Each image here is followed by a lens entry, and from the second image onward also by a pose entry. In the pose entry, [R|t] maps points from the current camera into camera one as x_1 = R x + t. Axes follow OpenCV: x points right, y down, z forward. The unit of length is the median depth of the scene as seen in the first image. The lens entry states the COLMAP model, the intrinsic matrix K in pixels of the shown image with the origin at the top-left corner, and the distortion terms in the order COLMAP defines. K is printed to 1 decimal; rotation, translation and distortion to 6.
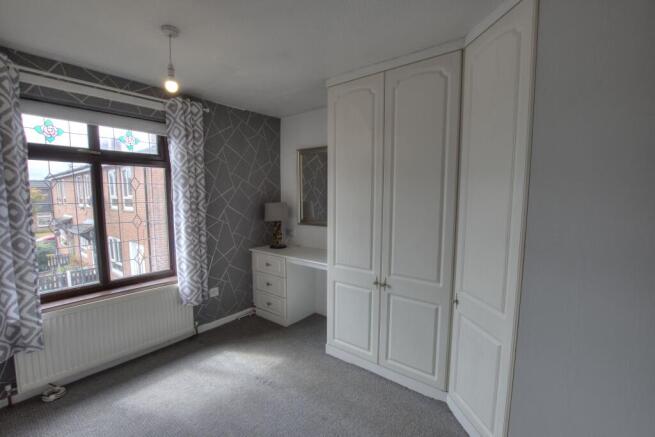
lens RADIAL K [[289.8, 0, 325.7], [0, 289.8, 224.7], [0, 0, 1]] dist [-0.034850, 0.007641]
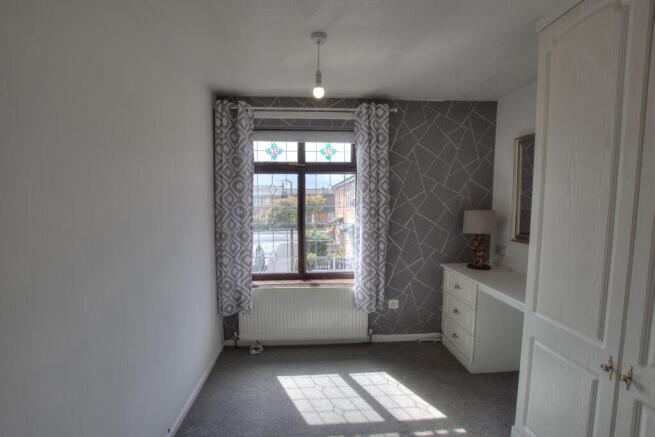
lens RADIAL K [[289.8, 0, 325.7], [0, 289.8, 224.7], [0, 0, 1]] dist [-0.034850, 0.007641]
pose [[0.668894, 0.062431, -0.740731, 0.166147], [-0.075233, 0.997036, 0.016097, -0.024400], [0.739541, 0.044960, 0.671608, 0.229559]]
